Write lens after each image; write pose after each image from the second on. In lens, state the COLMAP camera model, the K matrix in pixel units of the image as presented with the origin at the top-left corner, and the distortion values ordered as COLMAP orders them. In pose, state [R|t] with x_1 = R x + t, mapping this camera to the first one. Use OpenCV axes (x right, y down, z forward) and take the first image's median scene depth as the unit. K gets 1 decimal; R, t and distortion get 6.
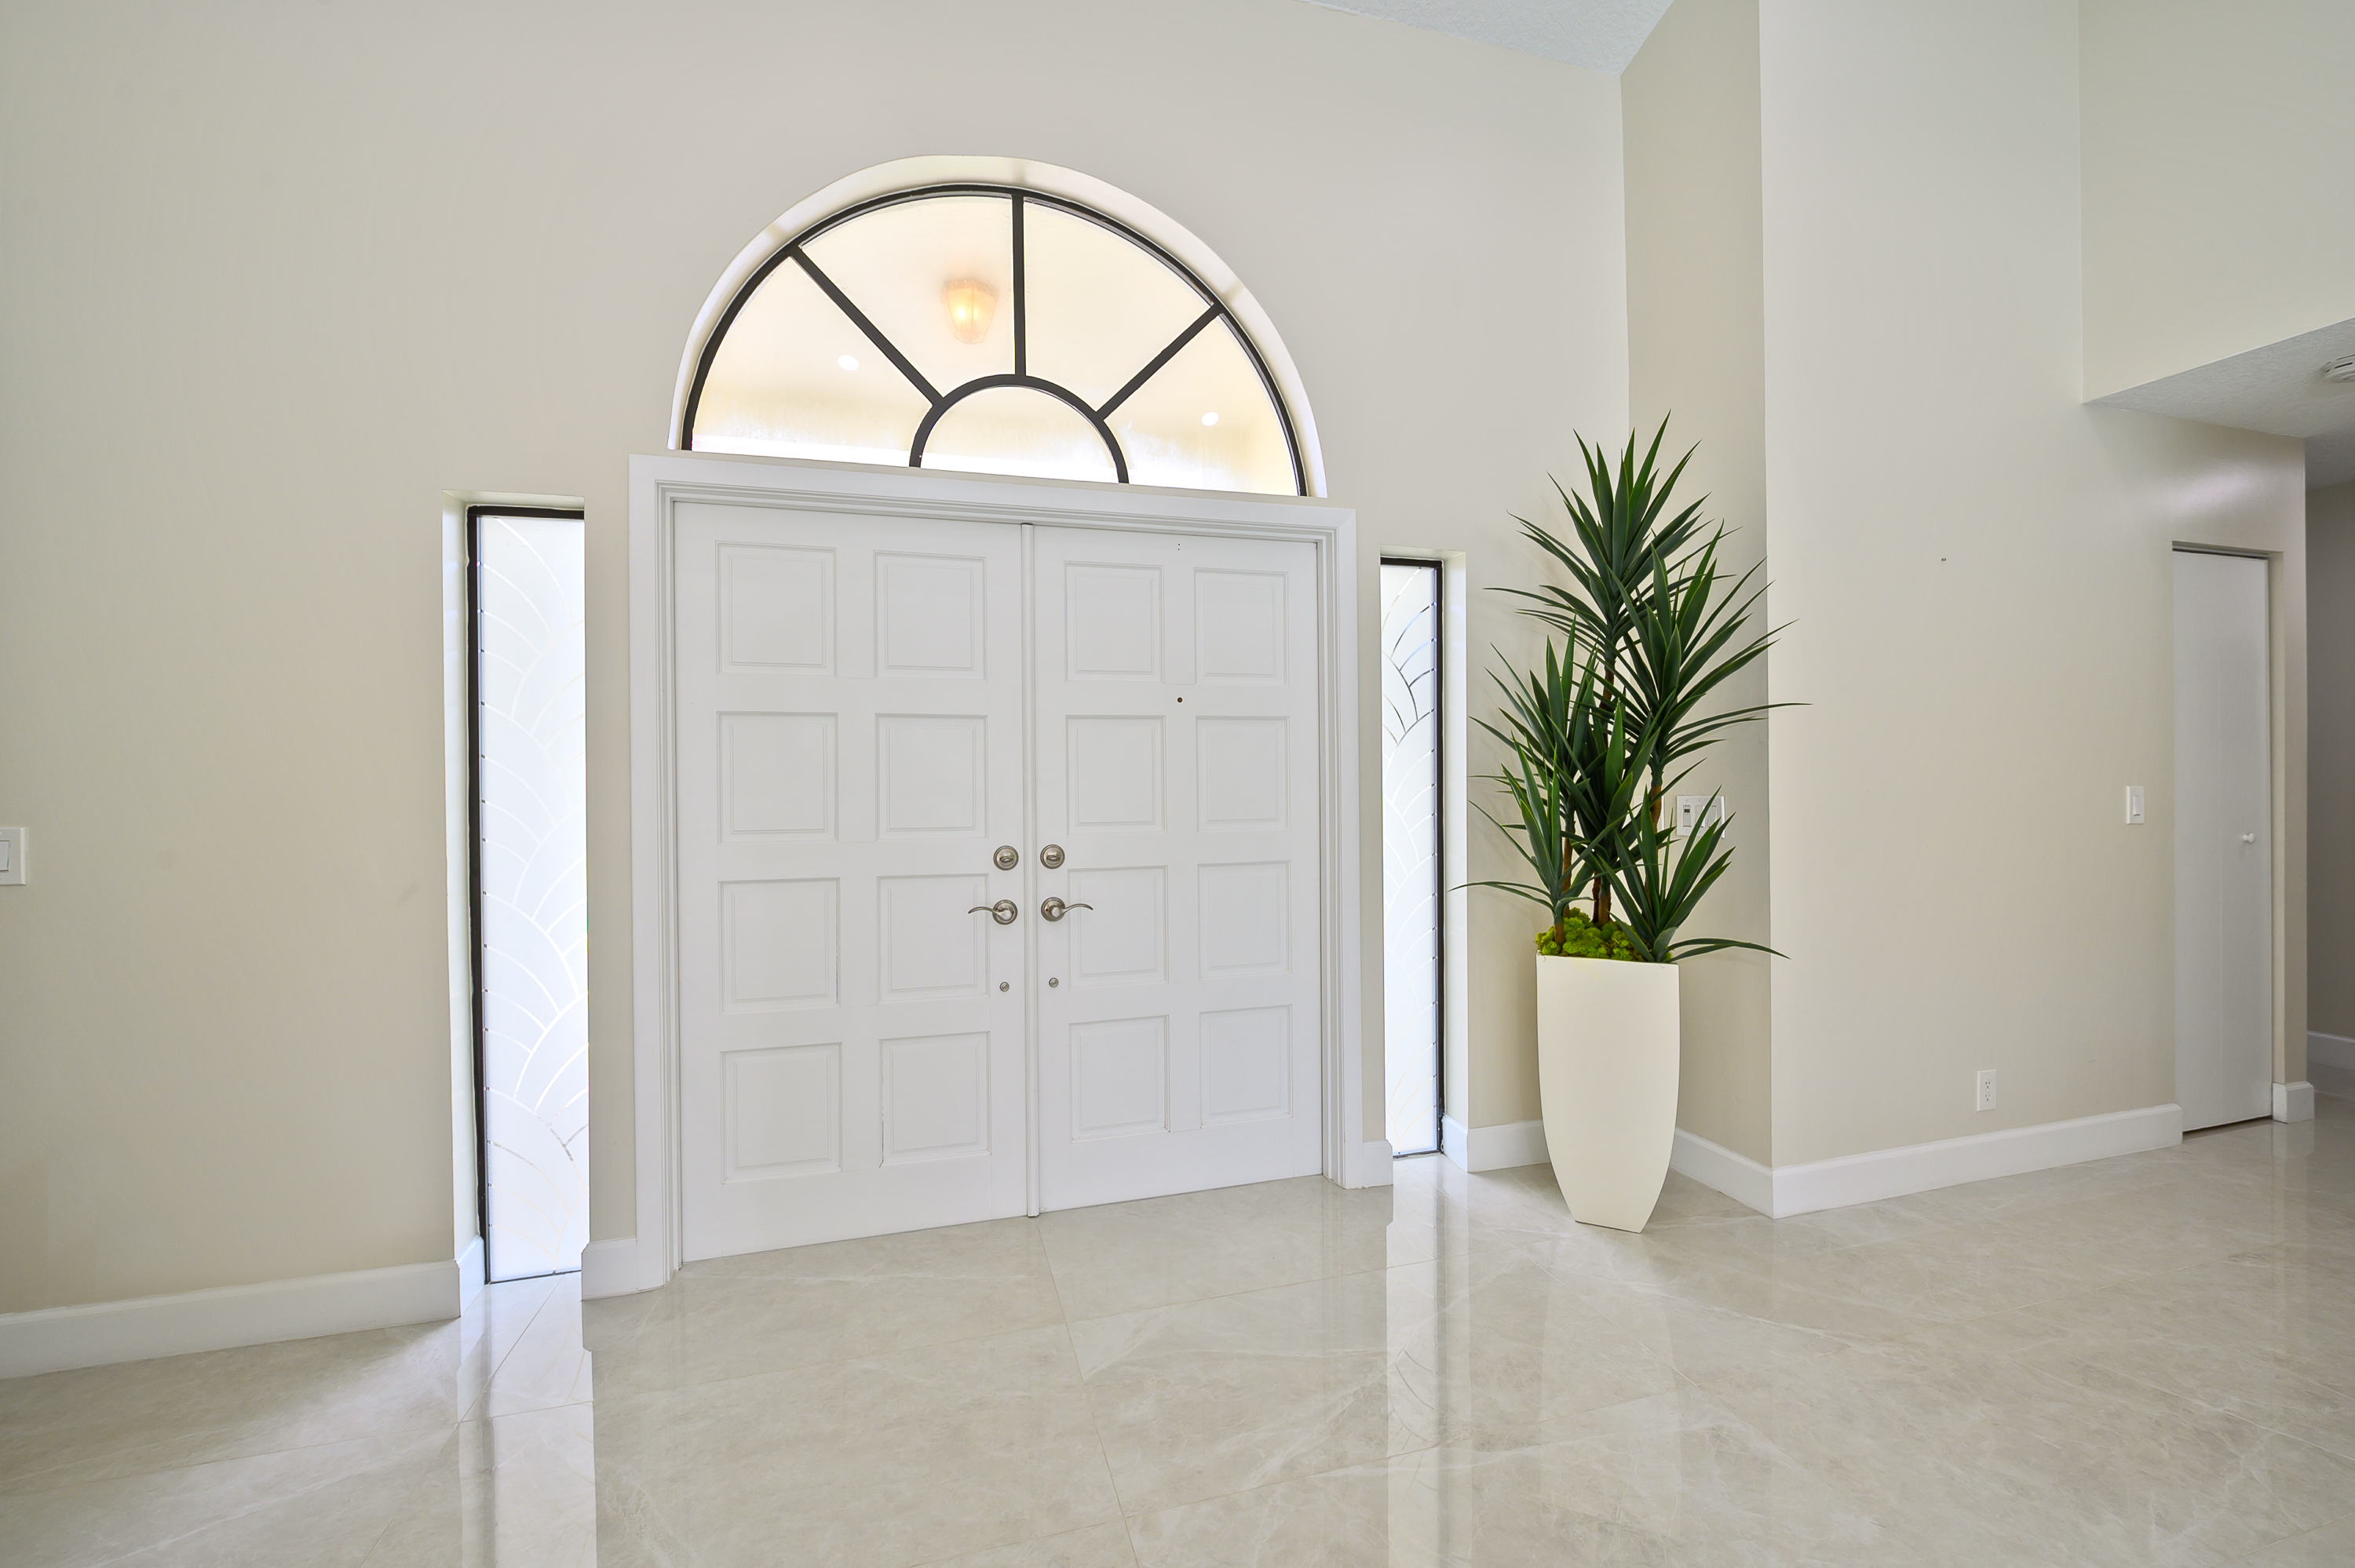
lens RADIAL K [[939.0, 0, 1192.8], [0, 939.0, 777.1], [0, 0, 1]] dist [-0.000652, 0.000226]
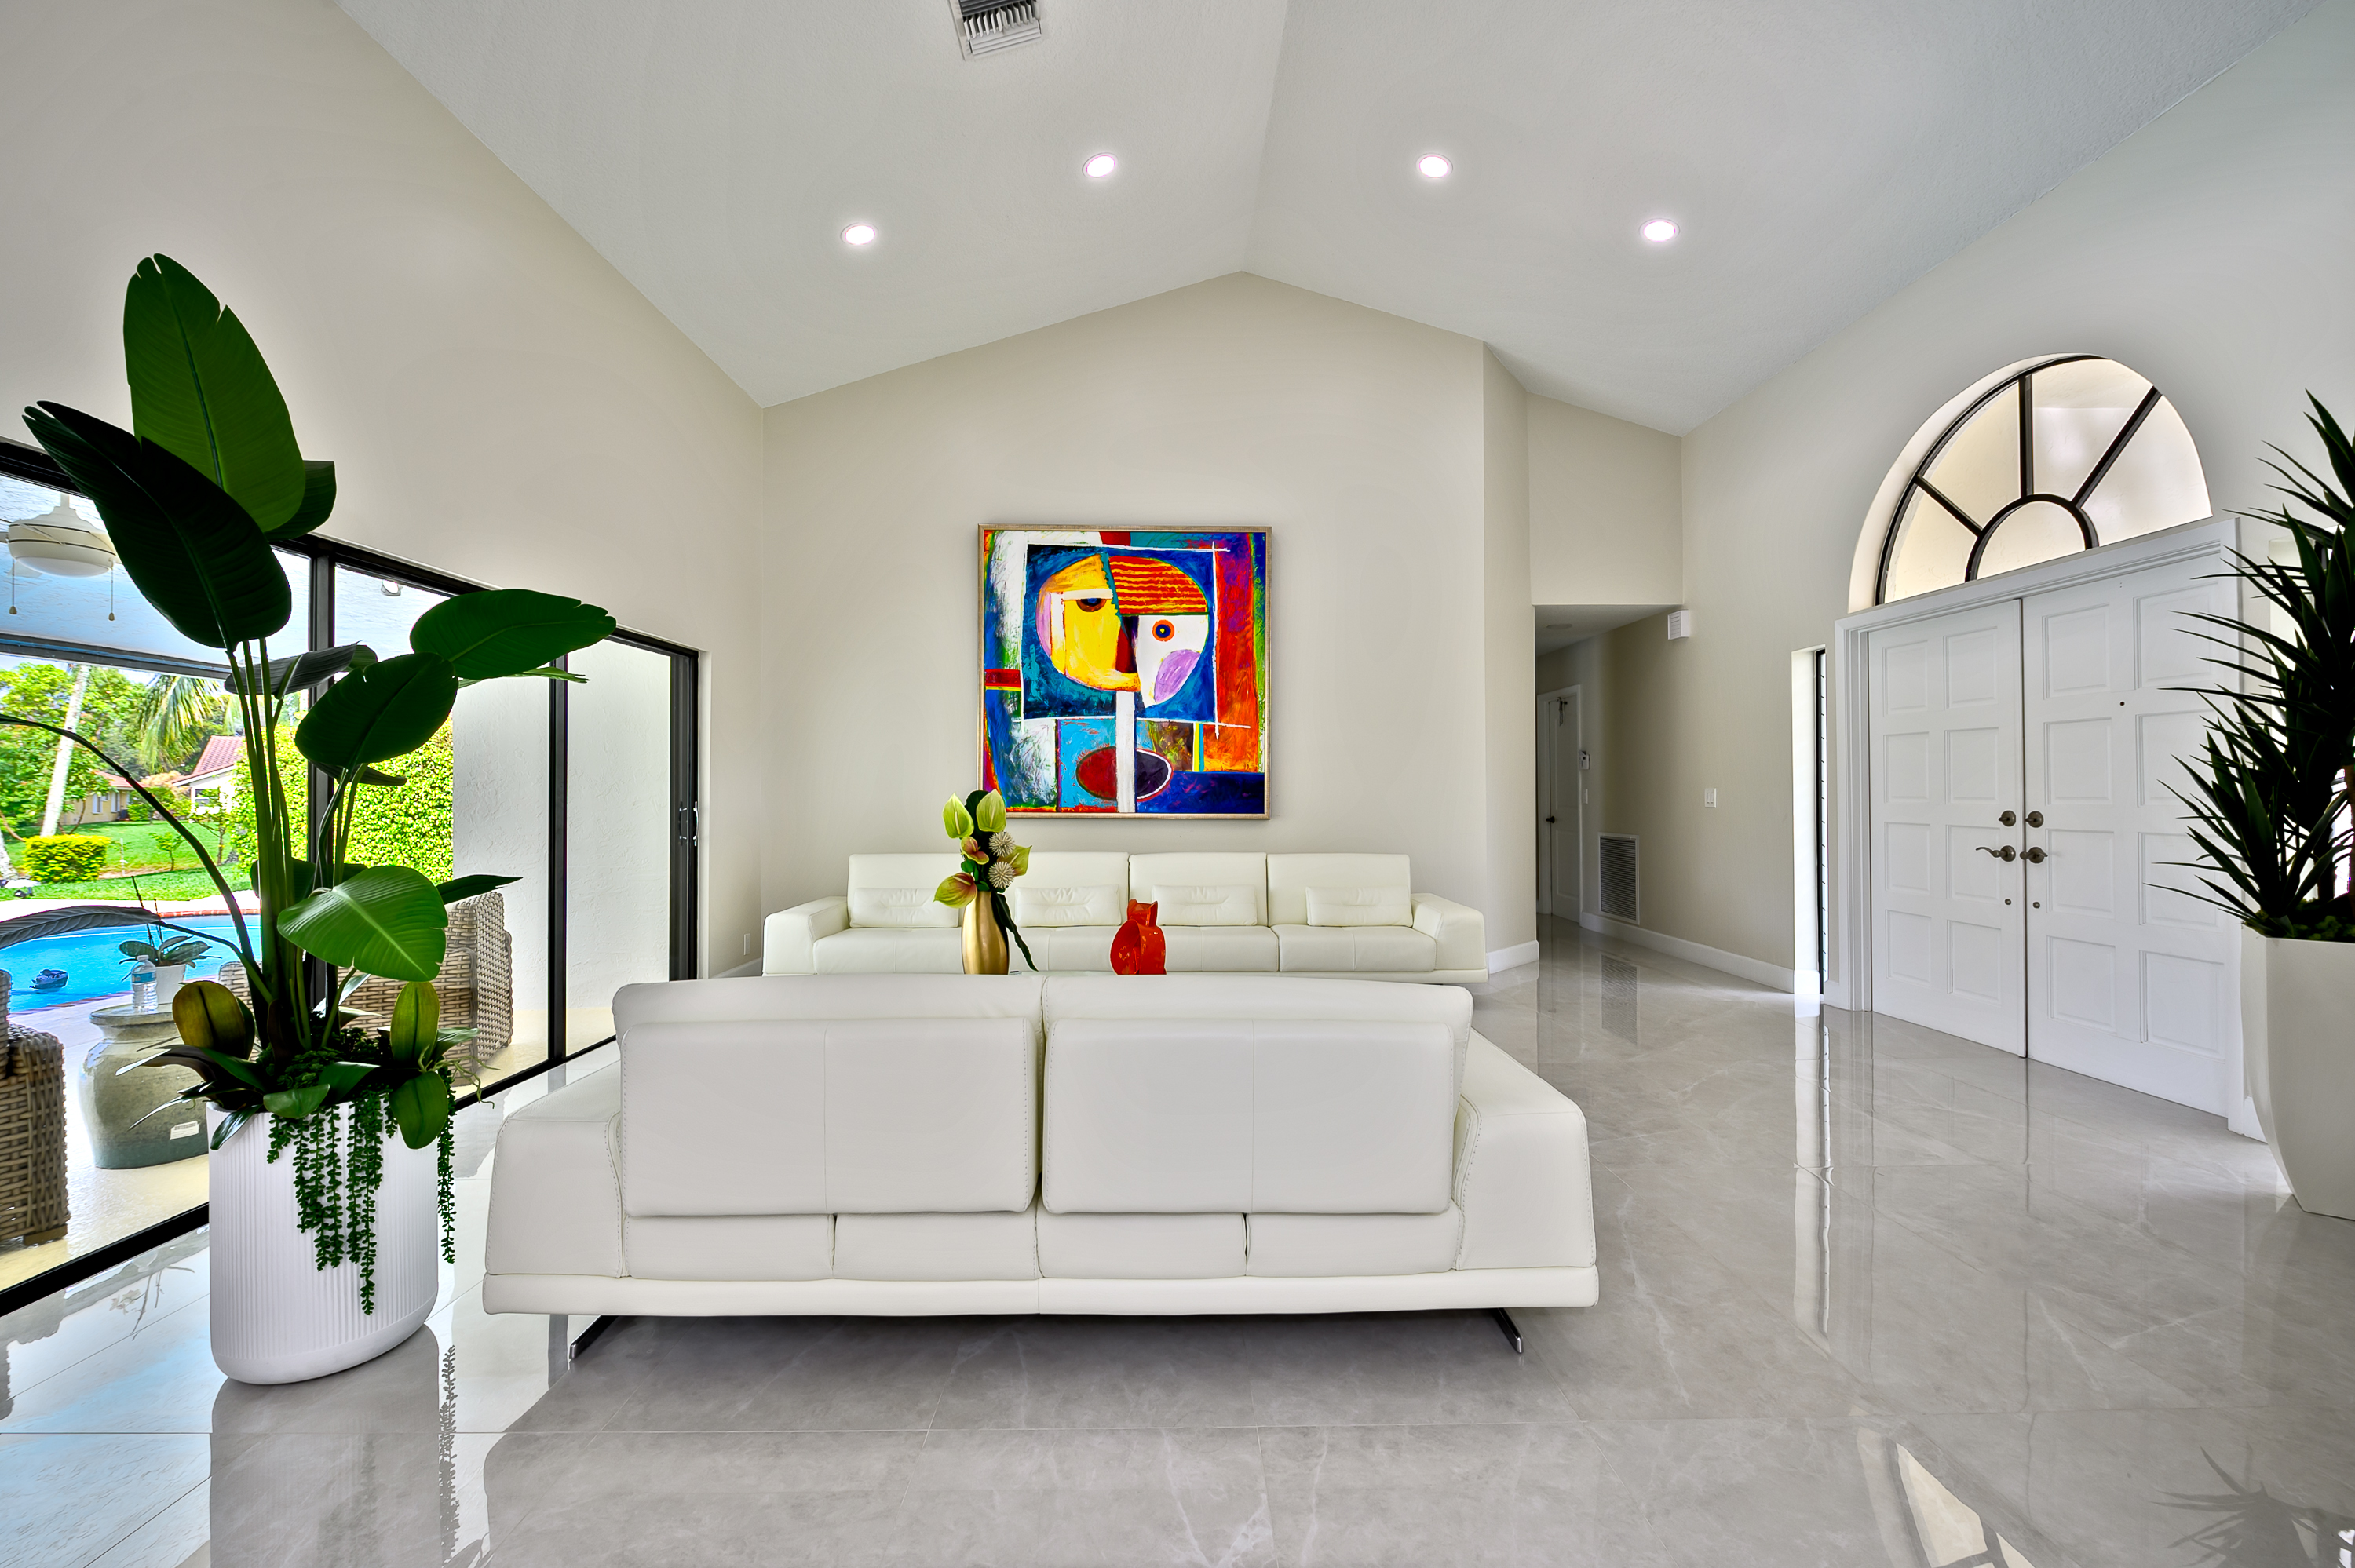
lens RADIAL K [[1025.3, 0, 1155.5], [0, 1025.3, 776.7], [0, 0, 1]] dist [-0.002289, -0.001795]
pose [[-0.290434, -0.010667, -0.956836, 1.808729], [0.008259, 0.999873, -0.013654, 0.028610], [0.956860, -0.011868, -0.290309, 0.145758]]
